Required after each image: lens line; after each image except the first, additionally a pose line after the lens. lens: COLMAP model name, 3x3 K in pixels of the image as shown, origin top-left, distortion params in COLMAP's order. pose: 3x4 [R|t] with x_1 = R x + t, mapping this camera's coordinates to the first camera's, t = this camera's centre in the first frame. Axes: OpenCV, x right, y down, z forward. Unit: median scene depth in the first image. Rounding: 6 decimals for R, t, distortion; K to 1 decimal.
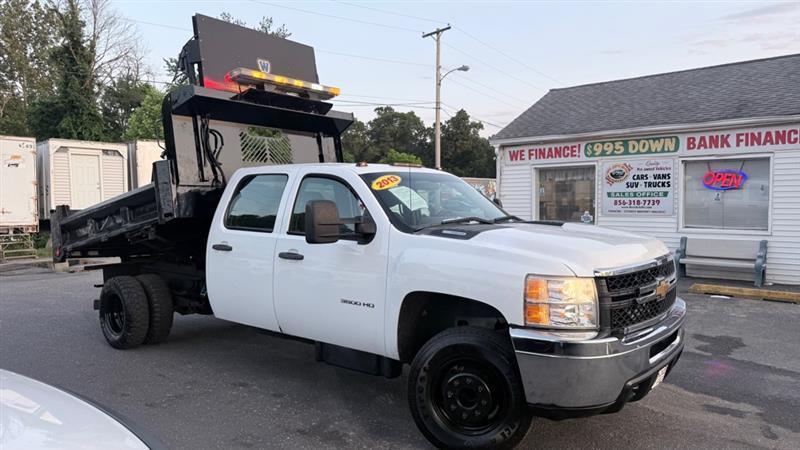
lens RADIAL K [[575.6, 0, 405.7], [0, 575.6, 223.4], [0, 0, 1]] dist [0.046268, -0.060078]
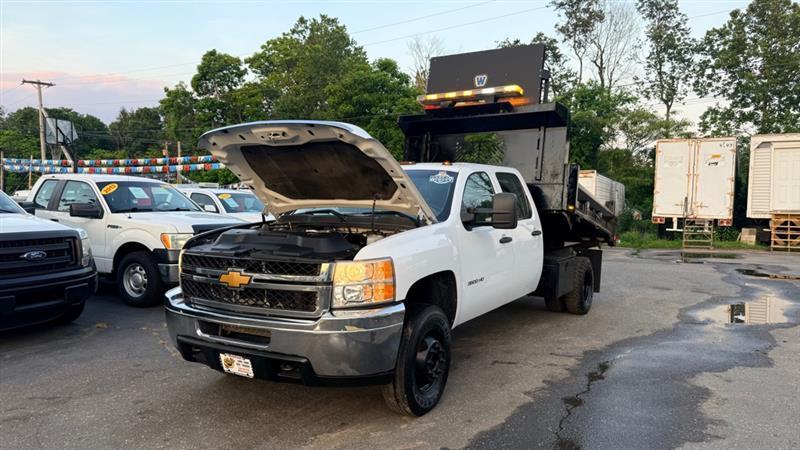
lens RADIAL K [[576.6, 0, 406.2], [0, 576.6, 226.5], [0, 0, 1]] dist [0.072160, -0.107479]
pose [[0.152145, 0.052216, -0.986978, 0.484777], [-0.039047, 0.998141, 0.046788, -0.014909], [0.987587, 0.031420, 0.153901, 0.369539]]
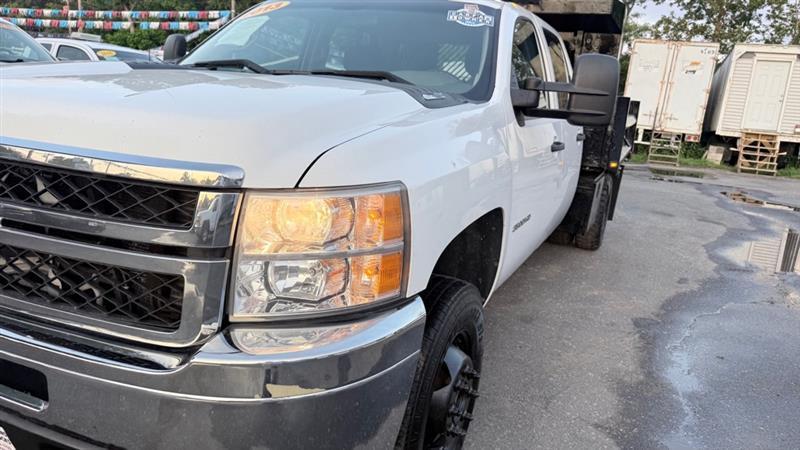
lens RADIAL K [[577.5, 0, 413.4], [0, 577.5, 230.0], [0, 0, 1]] dist [0.002587, -0.003274]
pose [[0.272004, 0.245760, -0.930385, 0.274808], [-0.119125, 0.968001, 0.220870, 0.001293], [0.954894, 0.050755, 0.292576, 0.379882]]
